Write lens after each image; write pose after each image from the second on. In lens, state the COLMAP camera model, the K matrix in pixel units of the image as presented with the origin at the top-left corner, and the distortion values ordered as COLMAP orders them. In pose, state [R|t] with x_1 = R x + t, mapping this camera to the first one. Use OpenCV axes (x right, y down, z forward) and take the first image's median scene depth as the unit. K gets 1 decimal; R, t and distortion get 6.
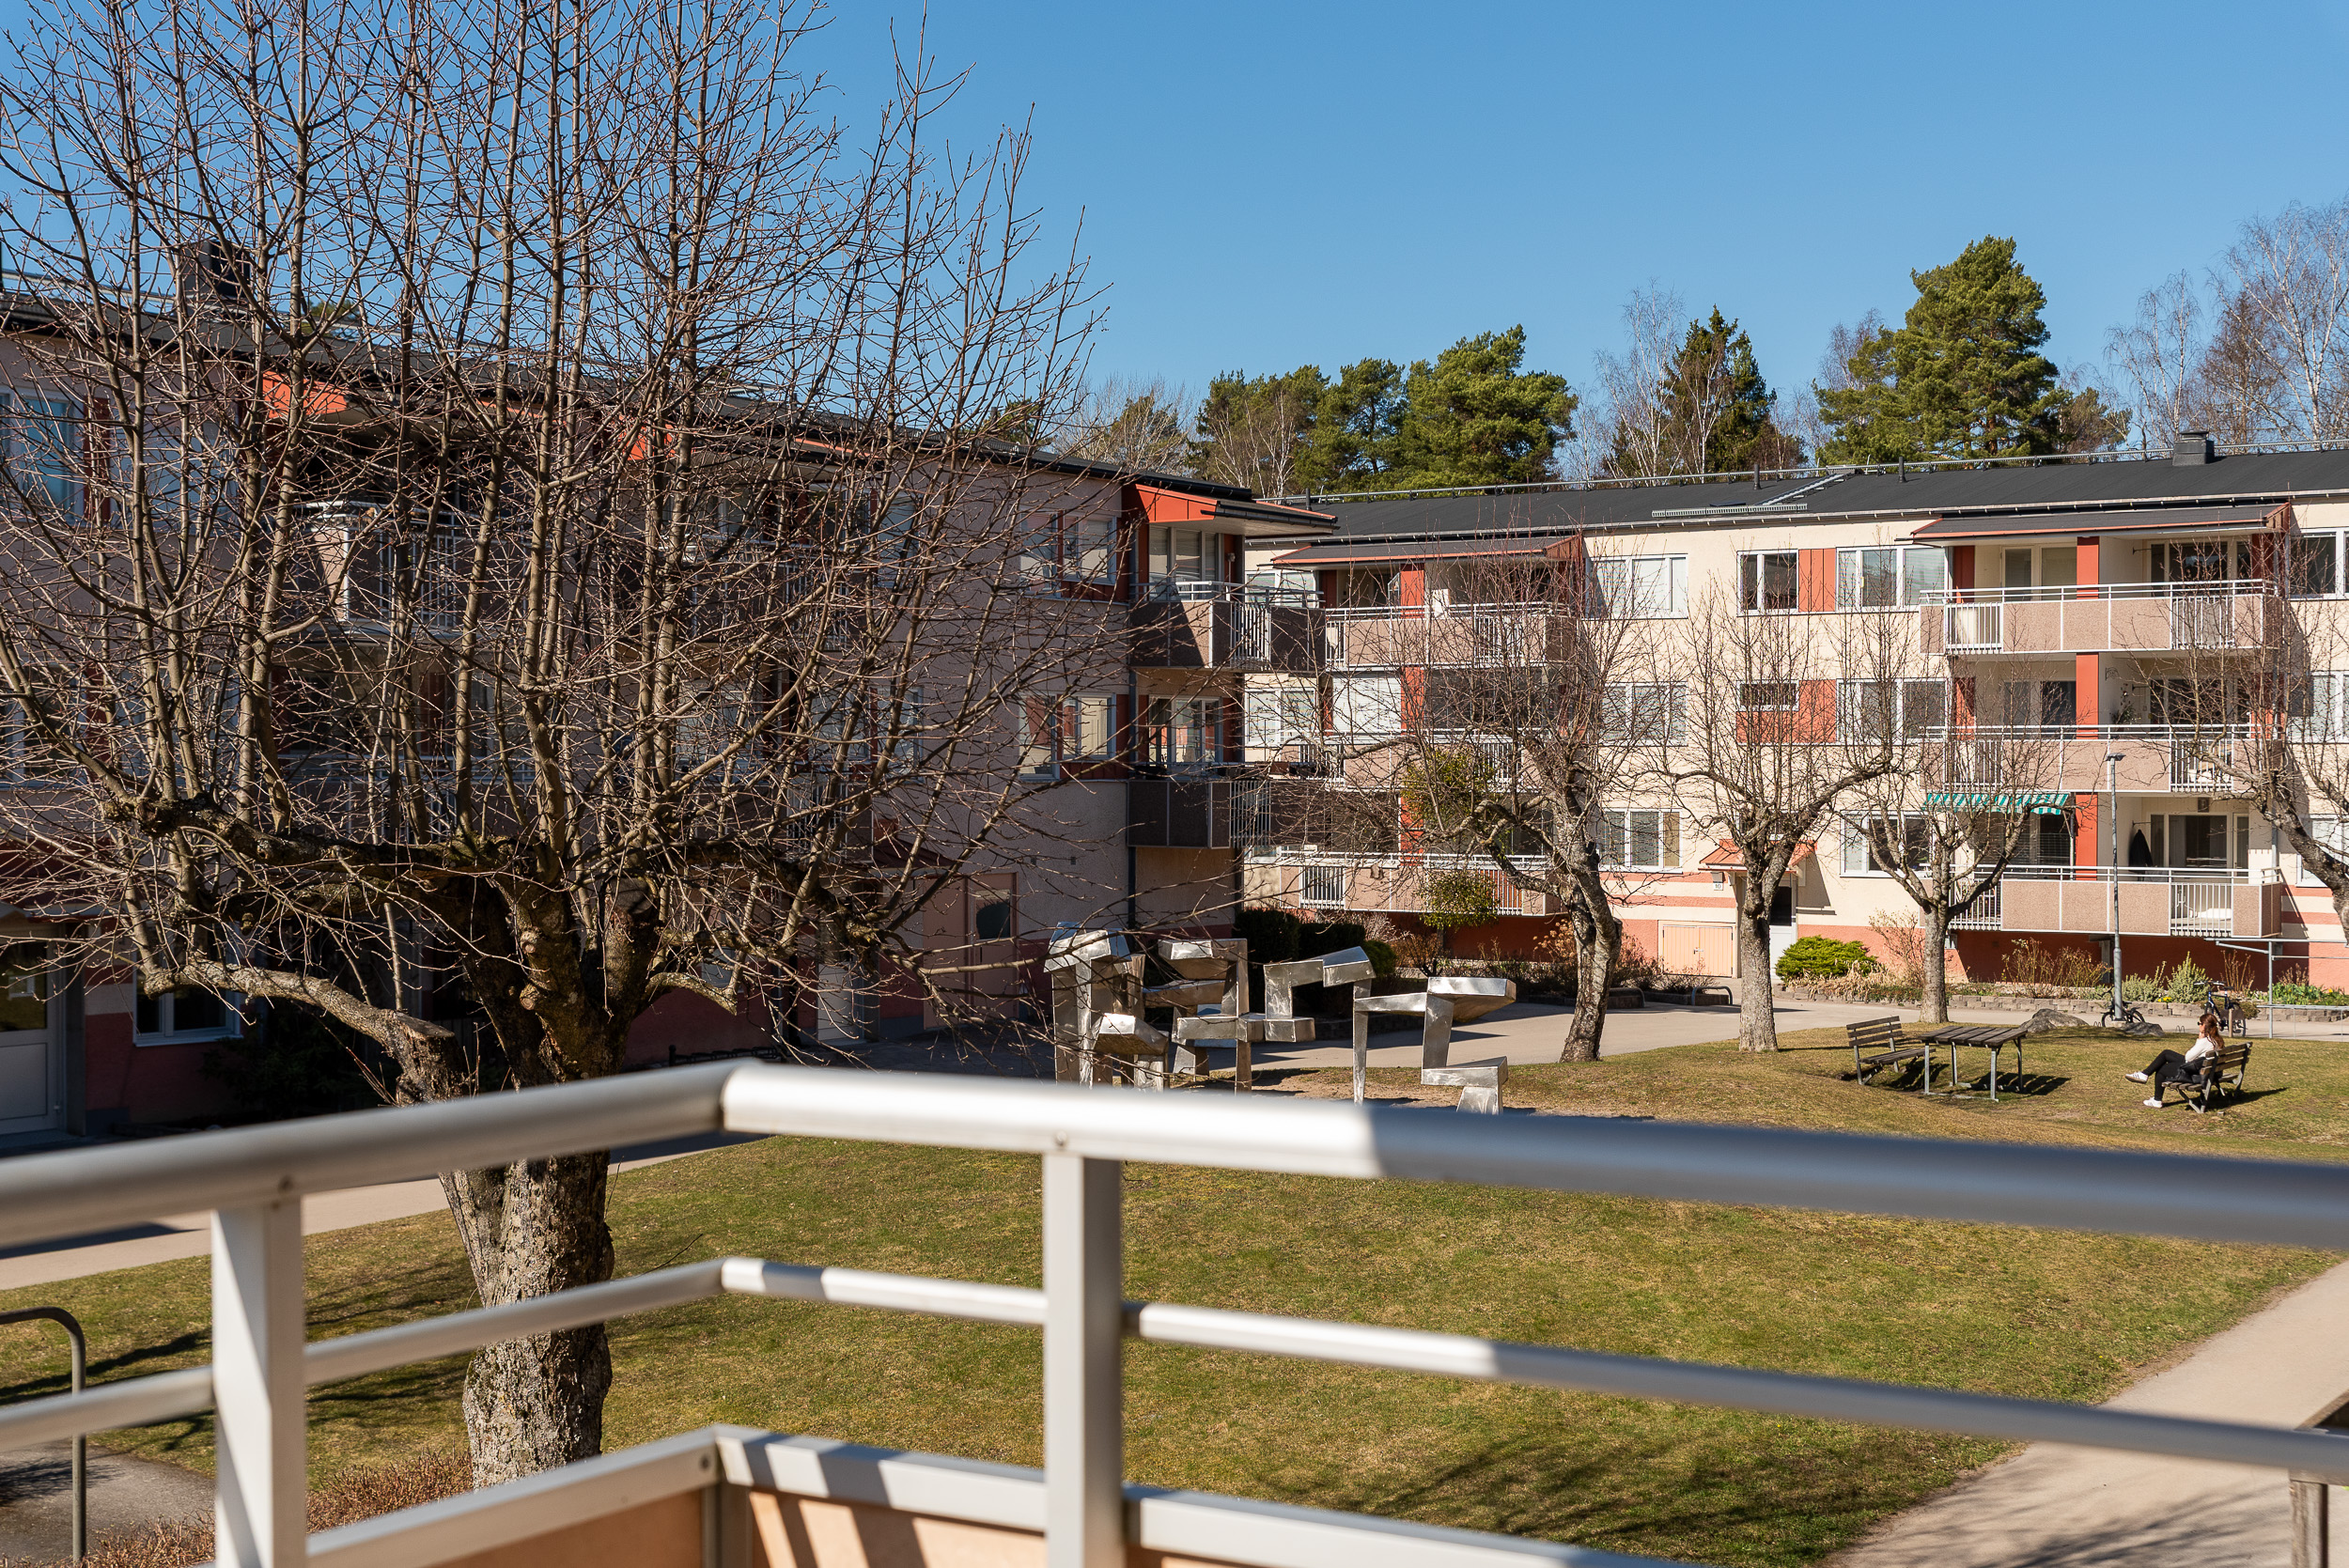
lens RADIAL K [[3209.0, 0, 1174.5], [0, 3209.0, 784.0], [0, 0, 1]] dist [0.004487, 0.001001]
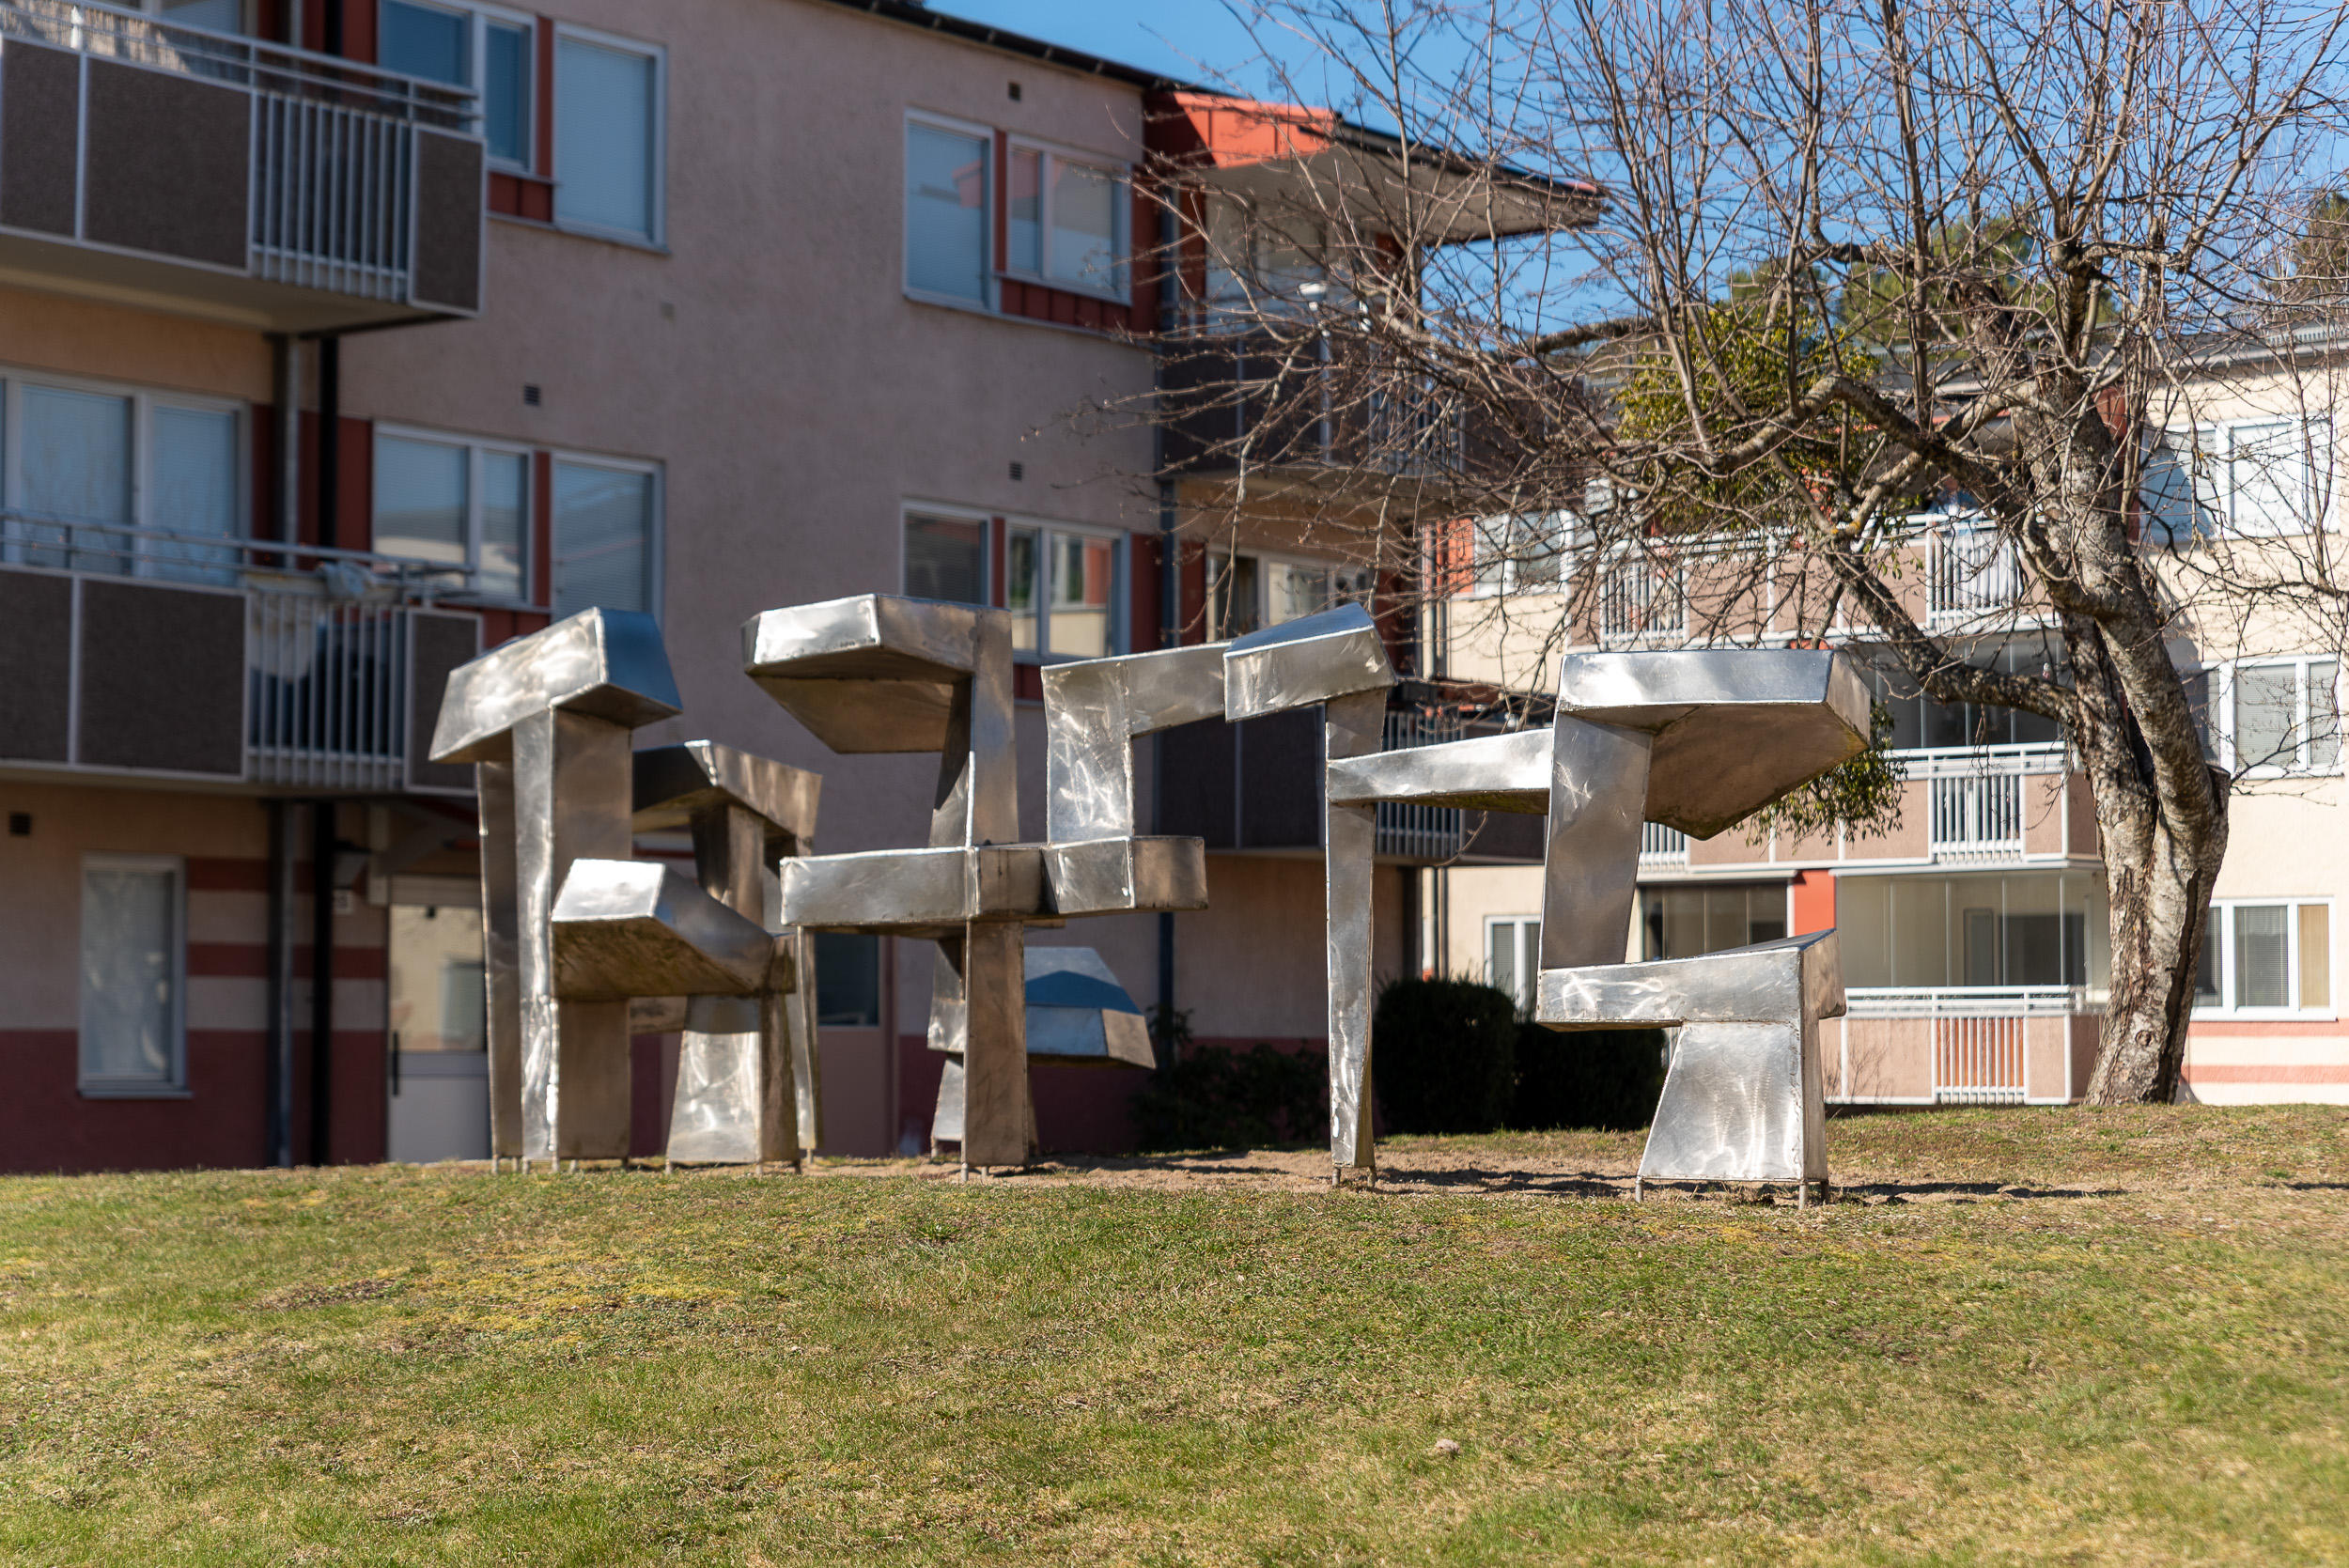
lens RADIAL K [[4583.7, 0, 1174.5], [0, 4583.7, 784.0], [0, 0, 1]] dist [-0.042287, -0.036207]
pose [[0.996597, -0.003912, -0.082331, 0.075721], [-0.001850, 0.997560, -0.069793, 0.097621], [0.082403, 0.069708, 0.994158, 0.569362]]
